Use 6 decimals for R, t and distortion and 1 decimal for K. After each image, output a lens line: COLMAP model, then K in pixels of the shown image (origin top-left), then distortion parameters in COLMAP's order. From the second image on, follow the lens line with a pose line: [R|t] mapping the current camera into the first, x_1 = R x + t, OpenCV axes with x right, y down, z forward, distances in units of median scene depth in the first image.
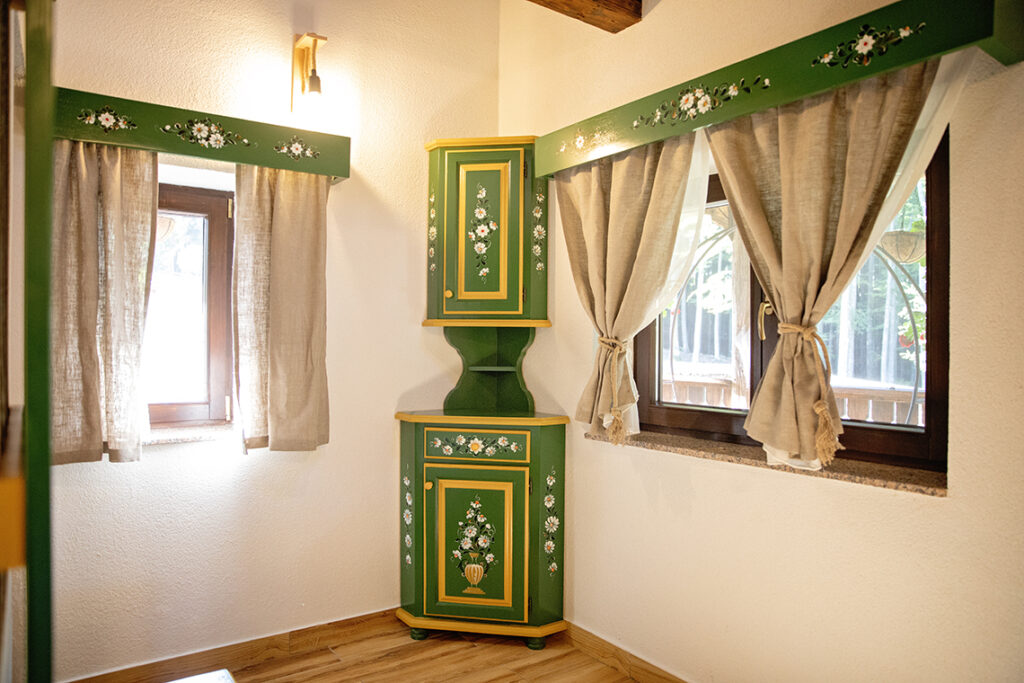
lens RADIAL K [[690.6, 0, 514.6], [0, 690.6, 340.8], [0, 0, 1]] dist [-0.110906, 0.082017]
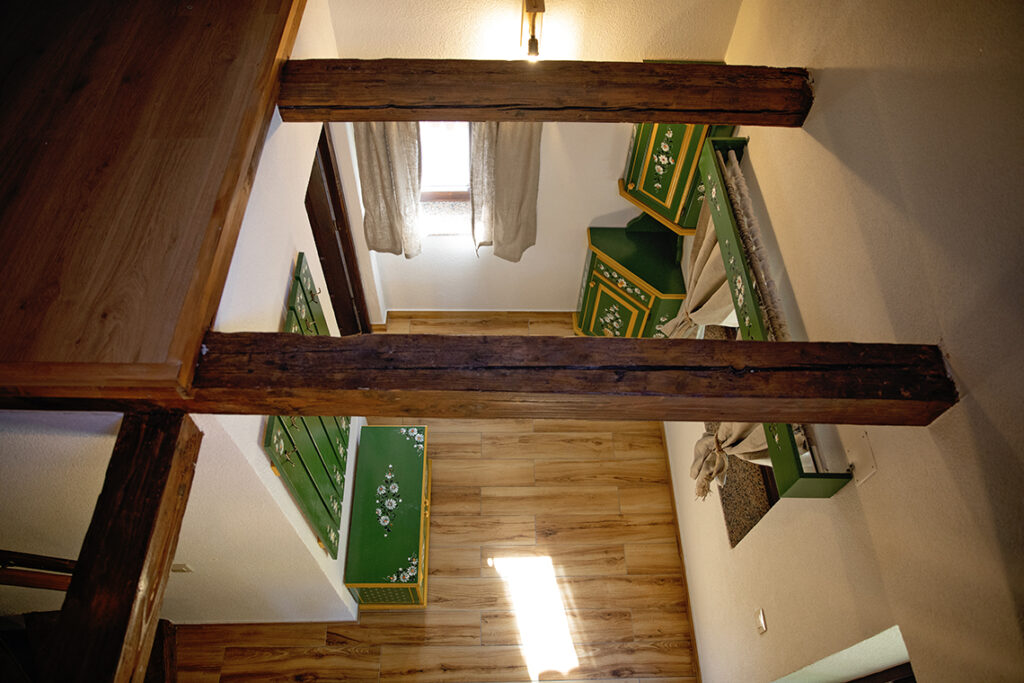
lens RADIAL K [[690.6, 0, 514.6], [0, 690.6, 340.8], [0, 0, 1]] dist [-0.110906, 0.082017]
pose [[0.825803, 0.476816, -0.301157, 0.259482], [-0.034980, 0.576284, 0.816501, -0.982566], [0.562873, -0.663734, 0.492576, 0.058326]]
